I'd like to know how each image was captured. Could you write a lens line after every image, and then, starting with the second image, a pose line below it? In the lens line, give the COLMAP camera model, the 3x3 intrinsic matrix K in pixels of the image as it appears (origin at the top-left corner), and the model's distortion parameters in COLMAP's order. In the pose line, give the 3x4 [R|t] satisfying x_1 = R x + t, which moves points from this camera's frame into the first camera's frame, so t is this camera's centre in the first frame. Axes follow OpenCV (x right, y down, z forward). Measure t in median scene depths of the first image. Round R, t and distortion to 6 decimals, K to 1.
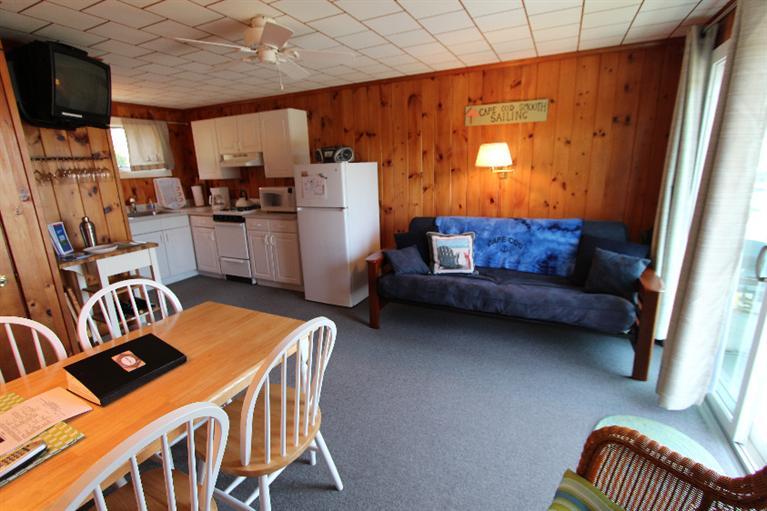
lens RADIAL K [[353.4, 0, 384.7], [0, 353.4, 251.3], [0, 0, 1]] dist [-0.015885, 0.000761]
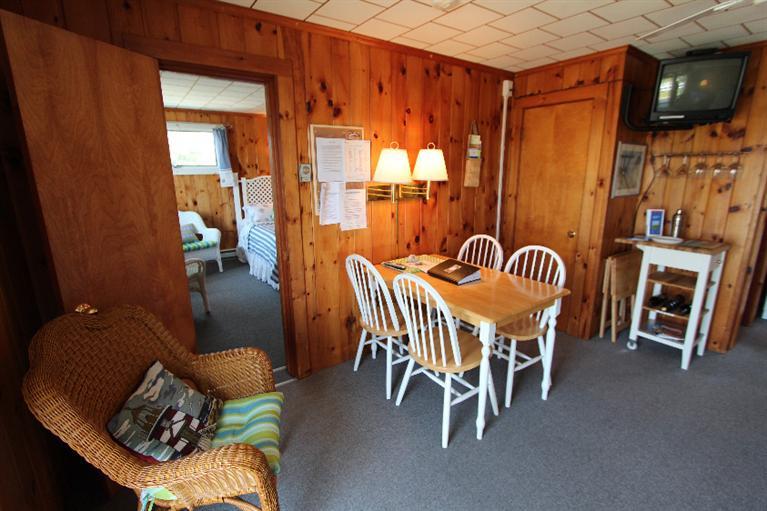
lens RADIAL K [[353.4, 0, 384.7], [0, 353.4, 251.3], [0, 0, 1]] dist [-0.015885, 0.000761]
pose [[-0.472776, 0.234578, -0.849386, 0.357241], [-0.190340, 0.913974, 0.358361, -0.134315], [0.860380, 0.331096, -0.387455, 0.471482]]
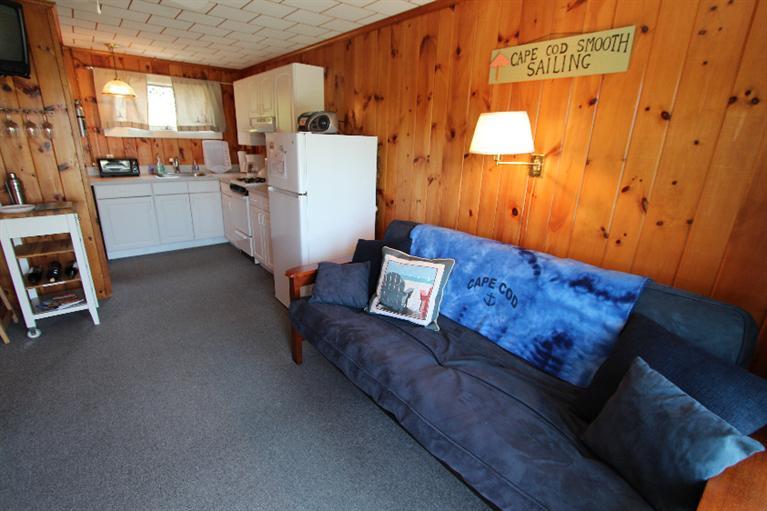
lens RADIAL K [[353.4, 0, 384.7], [0, 353.4, 251.3], [0, 0, 1]] dist [-0.015885, 0.000761]
pose [[0.912257, 0.181185, -0.367367, 0.325697], [-0.157470, 0.983058, 0.093810, -0.095704], [0.378140, -0.027730, 0.925333, 0.346028]]
